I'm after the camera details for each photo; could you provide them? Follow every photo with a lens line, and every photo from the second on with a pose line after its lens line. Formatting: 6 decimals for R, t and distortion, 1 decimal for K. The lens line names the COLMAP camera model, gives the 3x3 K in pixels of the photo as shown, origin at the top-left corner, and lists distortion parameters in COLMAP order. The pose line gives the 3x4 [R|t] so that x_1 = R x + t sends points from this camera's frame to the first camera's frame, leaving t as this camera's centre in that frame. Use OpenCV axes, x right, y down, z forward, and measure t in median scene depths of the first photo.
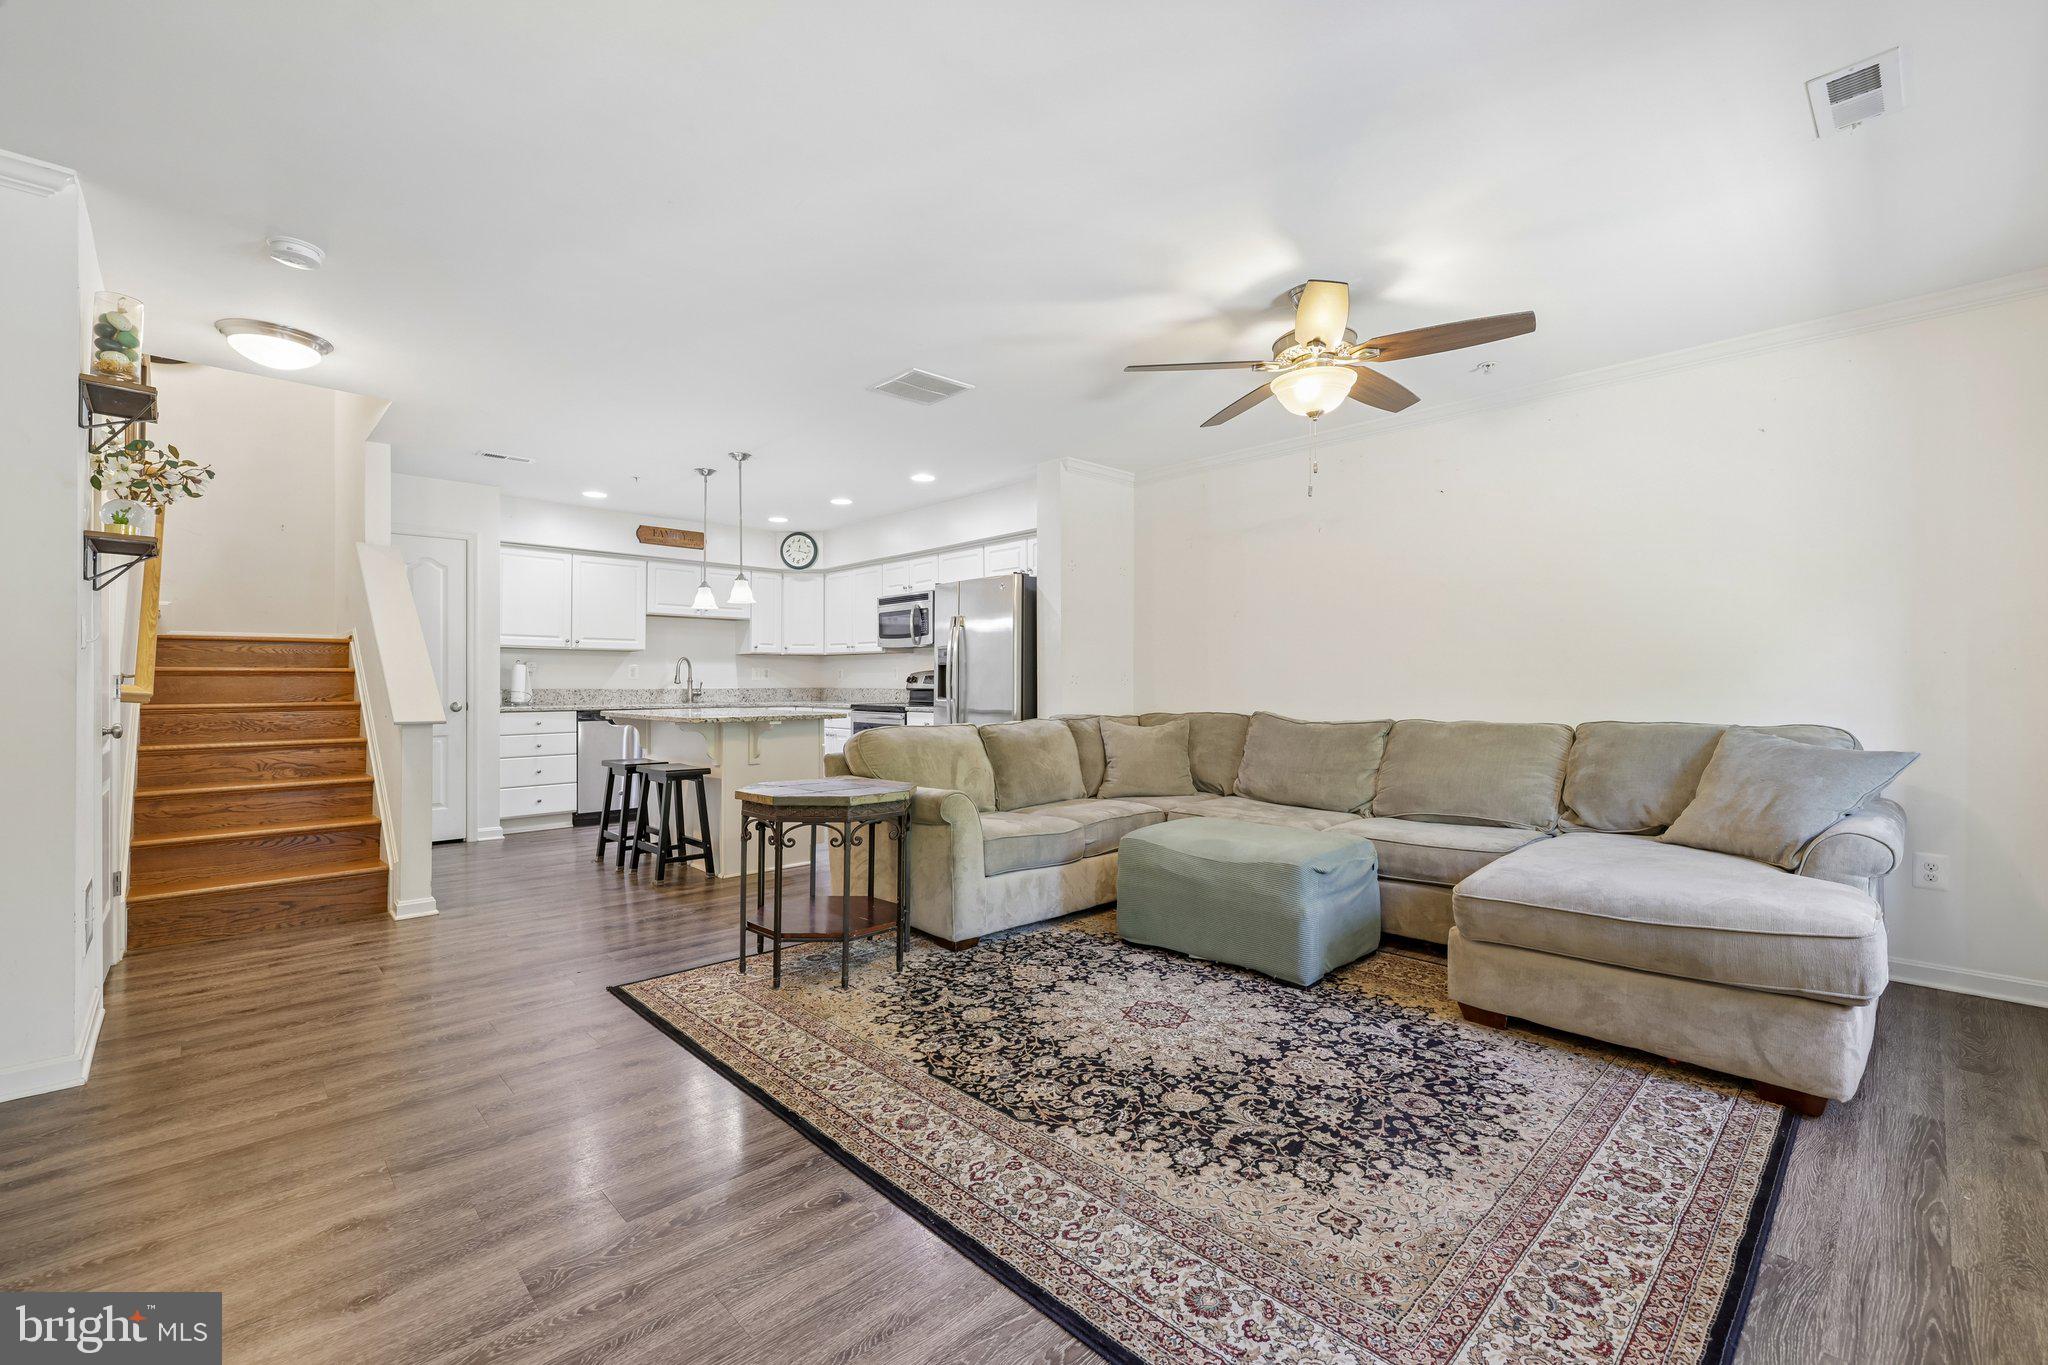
lens RADIAL K [[865.7, 0, 1021.5], [0, 865.7, 676.7], [0, 0, 1]] dist [0.000743, 0.000369]
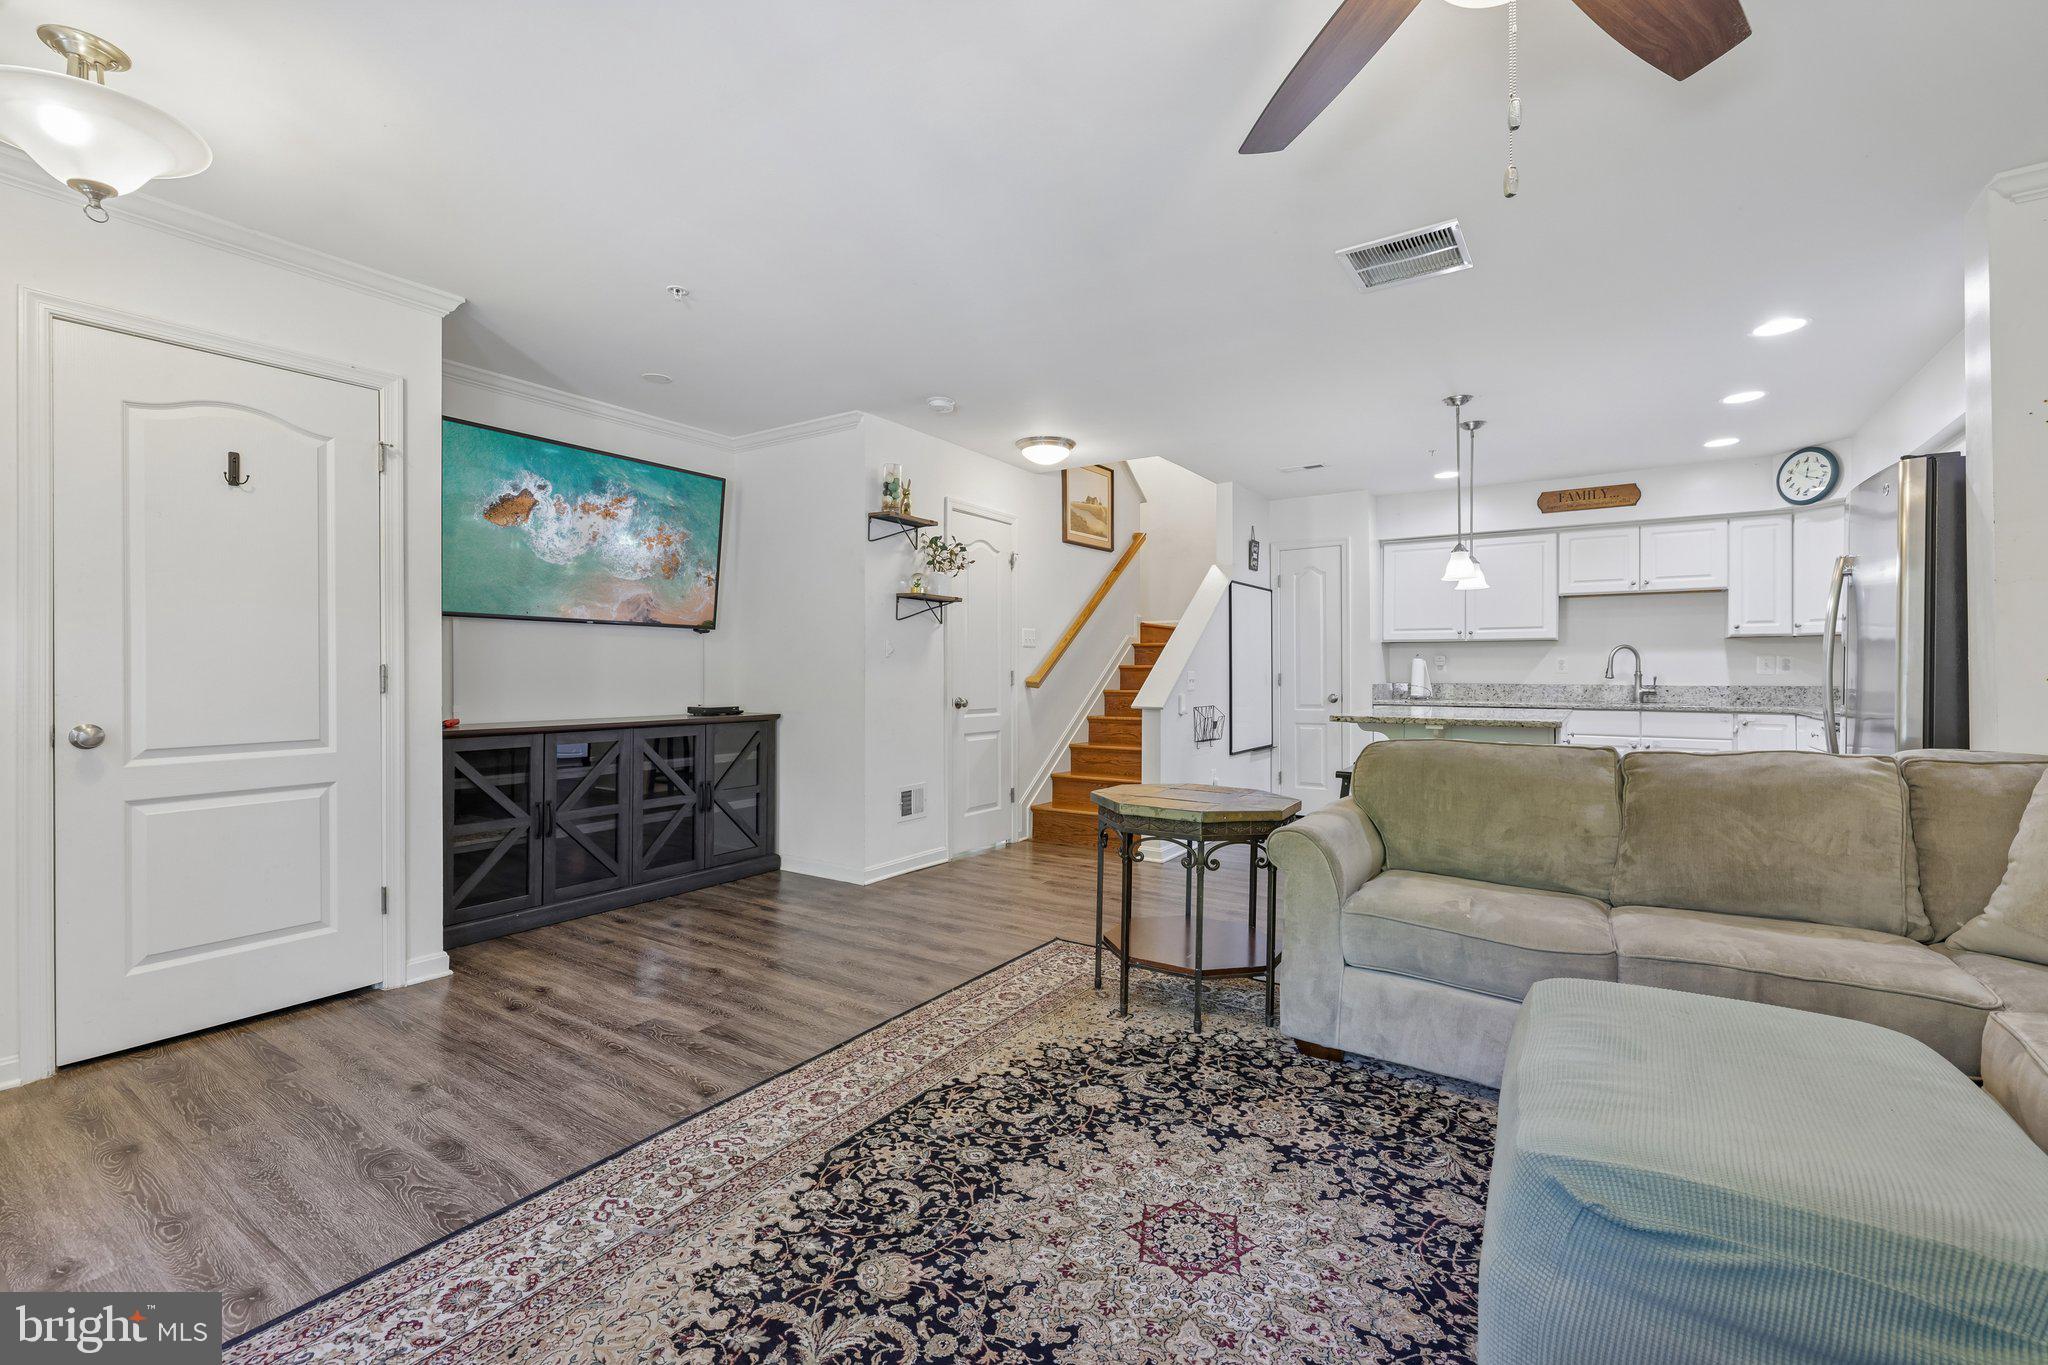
lens RADIAL K [[865.7, 0, 997.2], [0, 865.7, 665.5], [0, 0, 1]] dist [0.000743, 0.000369]
pose [[0.204571, -0.010515, -0.978795, 0.681071], [0.004133, 0.999943, -0.009879, 0.004226], [0.978843, -0.002025, 0.204603, 0.718317]]
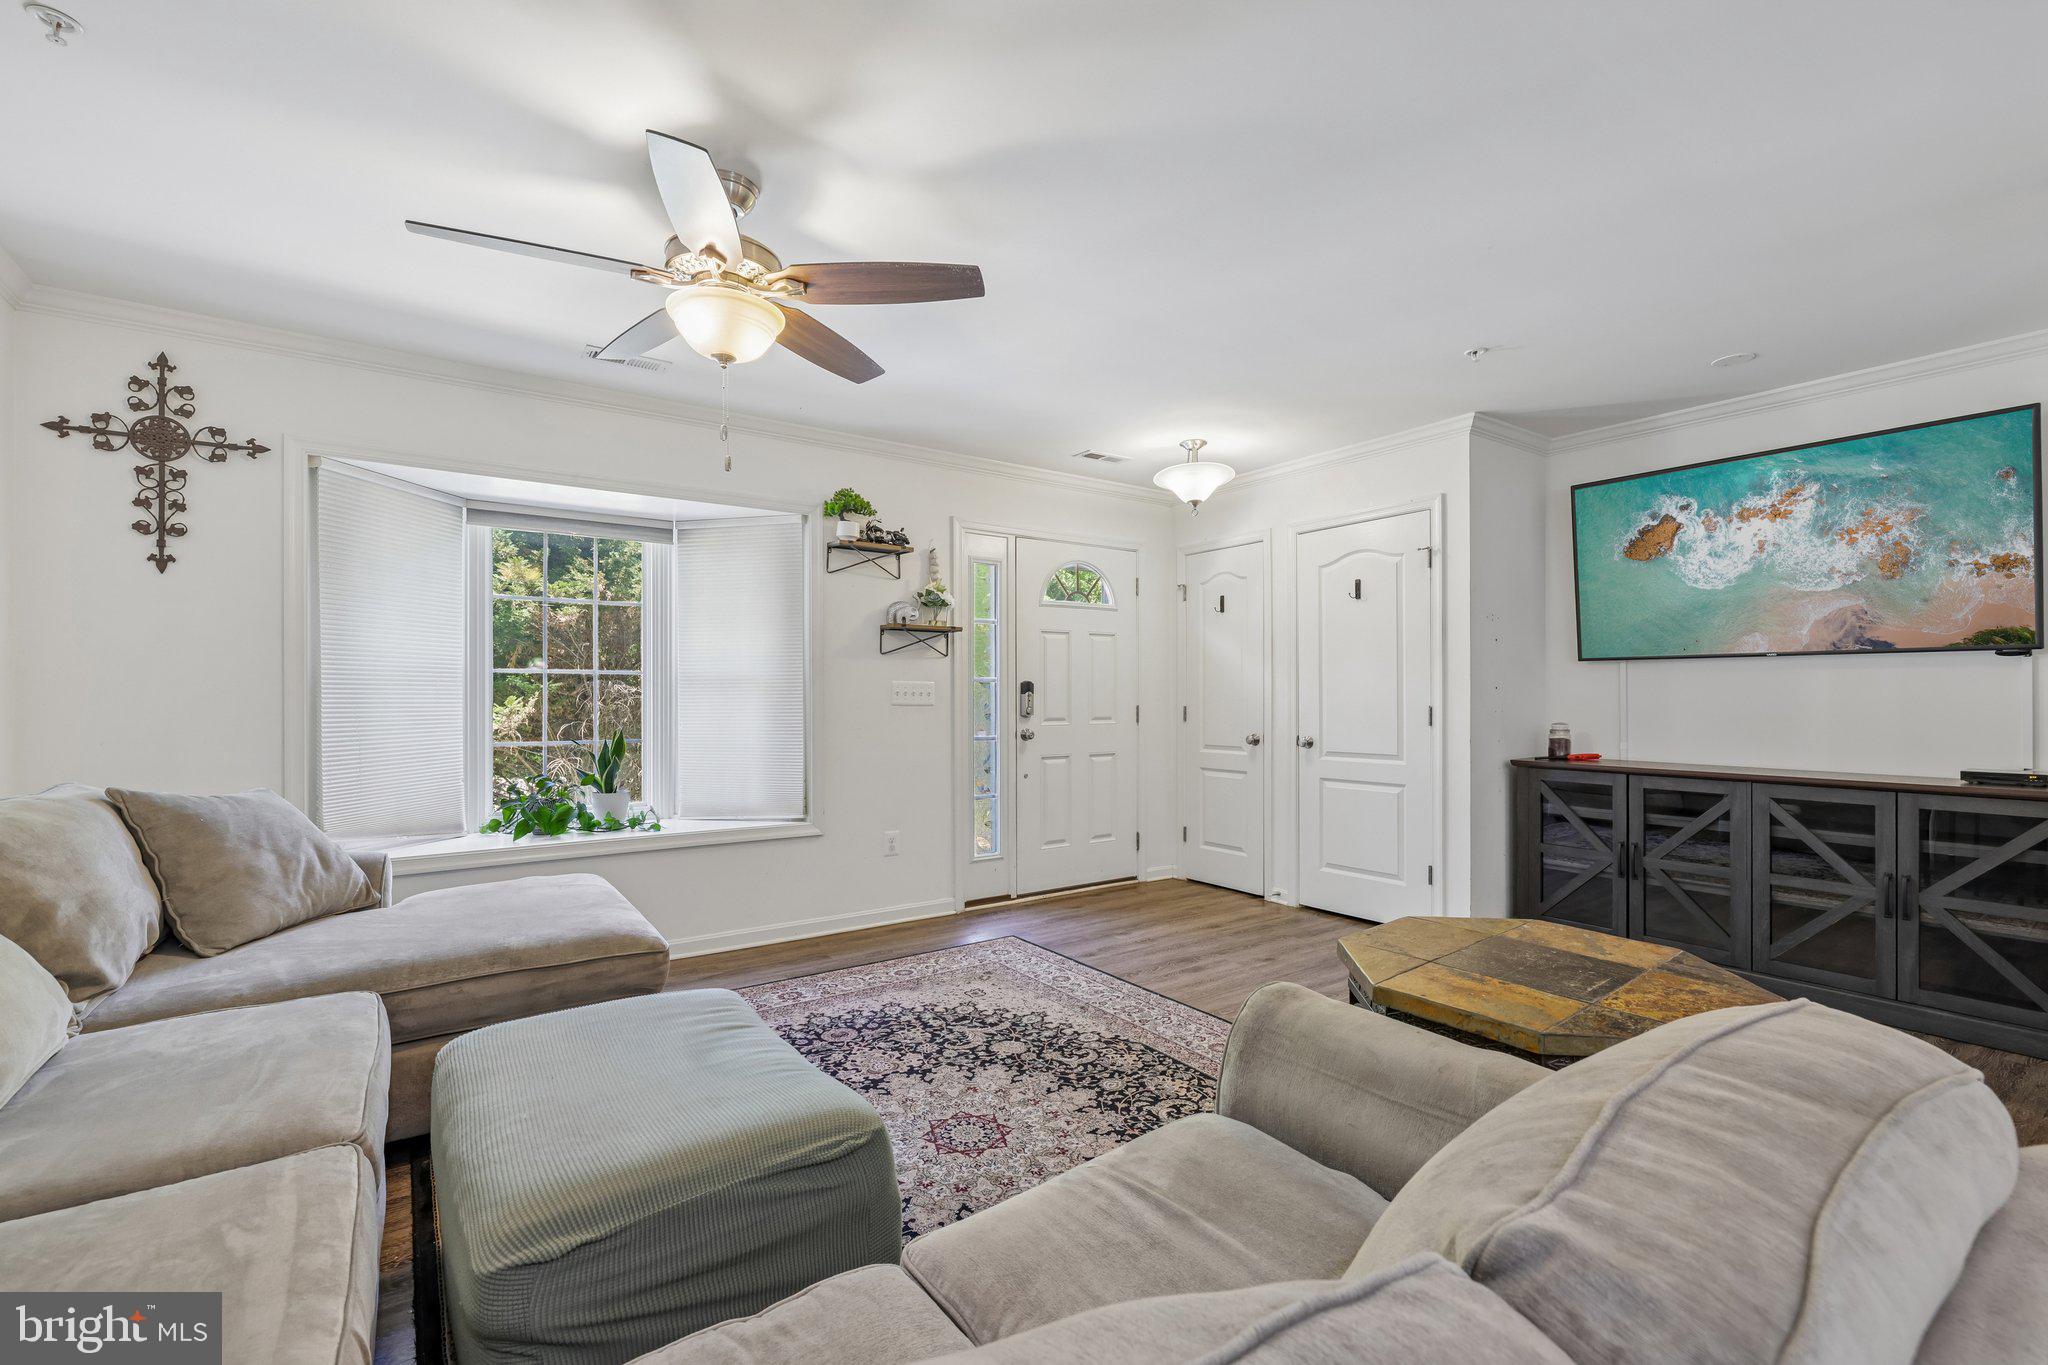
lens RADIAL K [[865.7, 0, 1019.8], [0, 865.7, 708.1], [0, 0, 1]] dist [0.000743, 0.000369]
pose [[-0.988522, 0.000444, 0.151078, -0.015107], [0.001506, 0.999975, 0.006917, -0.014332], [-0.151072, 0.007065, -0.988498, 1.714047]]
